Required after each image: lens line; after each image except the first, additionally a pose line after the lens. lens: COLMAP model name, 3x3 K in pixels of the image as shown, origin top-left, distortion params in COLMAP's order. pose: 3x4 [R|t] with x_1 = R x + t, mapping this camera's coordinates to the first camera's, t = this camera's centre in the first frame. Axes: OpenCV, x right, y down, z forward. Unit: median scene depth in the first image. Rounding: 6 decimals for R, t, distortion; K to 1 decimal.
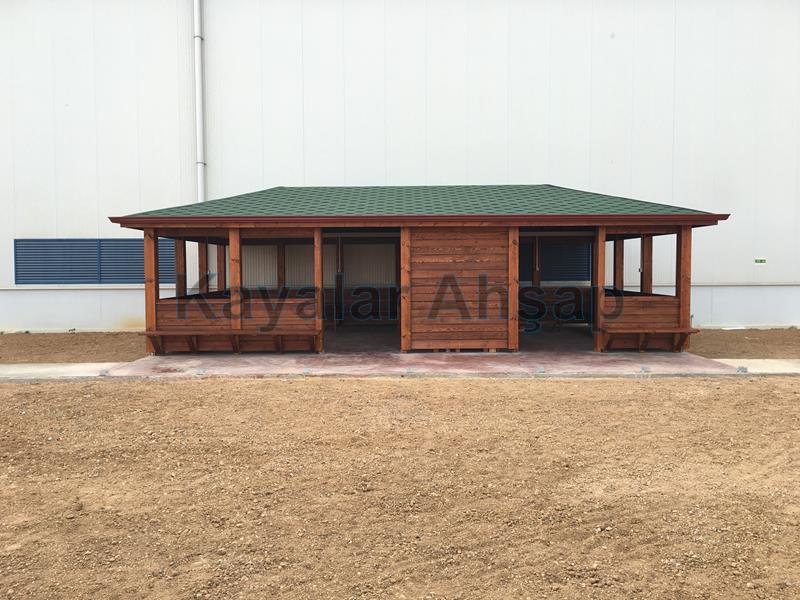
lens RADIAL K [[679.2, 0, 396.0], [0, 679.2, 291.2], [0, 0, 1]] dist [0.084257, -0.110778]
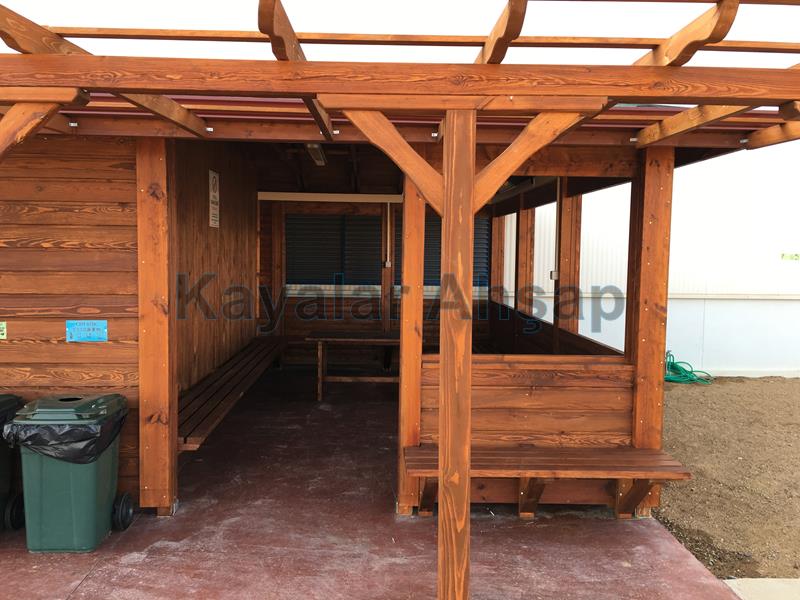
lens RADIAL K [[679.2, 0, 396.0], [0, 679.2, 291.2], [0, 0, 1]] dist [0.084257, -0.110778]
pose [[0.999447, 0.017161, 0.028466, 0.283604], [-0.017799, 0.999593, 0.022291, -0.032819], [-0.028072, -0.022786, 0.999346, 0.661243]]
